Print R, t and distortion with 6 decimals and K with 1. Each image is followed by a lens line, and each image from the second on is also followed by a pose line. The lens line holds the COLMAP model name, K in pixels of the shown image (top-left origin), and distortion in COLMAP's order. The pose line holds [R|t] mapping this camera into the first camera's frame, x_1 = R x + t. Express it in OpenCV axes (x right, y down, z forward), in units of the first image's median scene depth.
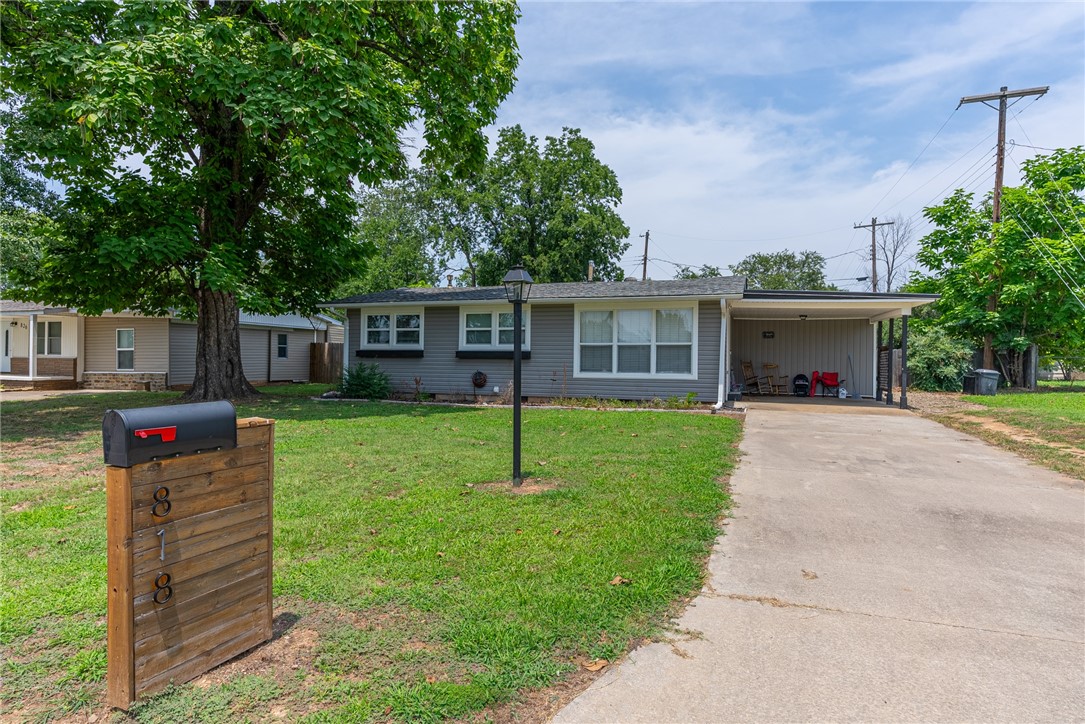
lens RADIAL K [[643.0, 0, 542.5], [0, 643.0, 362.0], [0, 0, 1]] dist [0.023166, -0.000100]
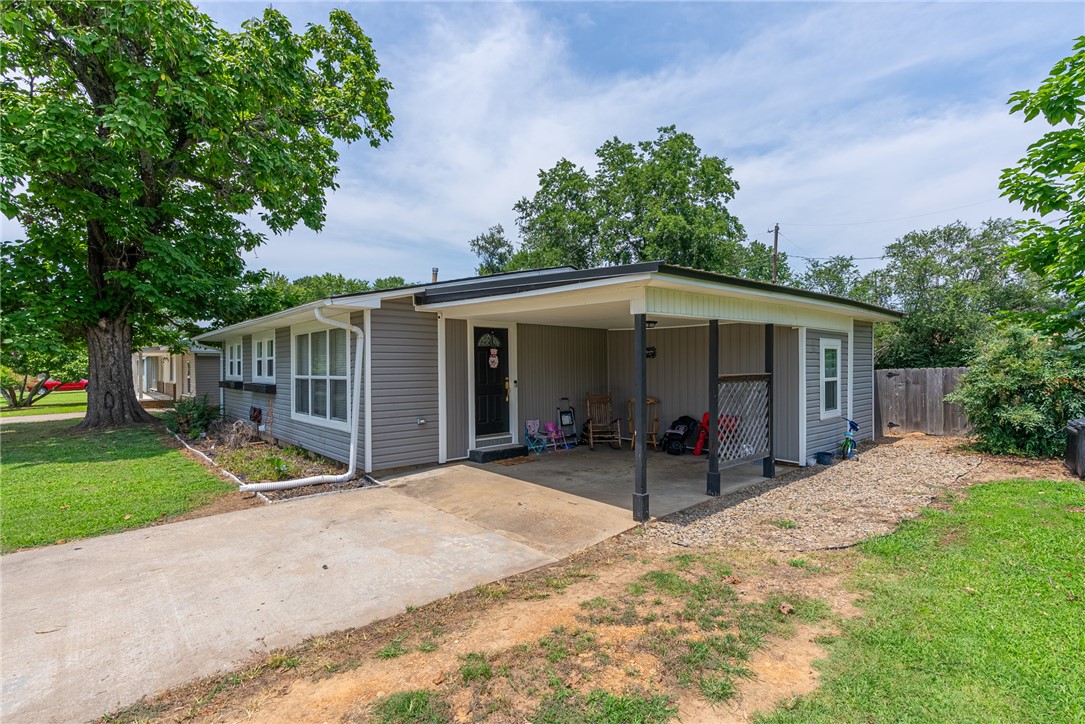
lens RADIAL K [[522.2, 0, 562.6], [0, 522.2, 360.7], [0, 0, 1]] dist [0.003179, 0.002263]
pose [[0.871609, -0.019258, -0.489823, 0.218280], [0.013722, 0.999795, -0.014890, -0.011471], [0.490009, 0.006257, 0.871695, 0.211534]]
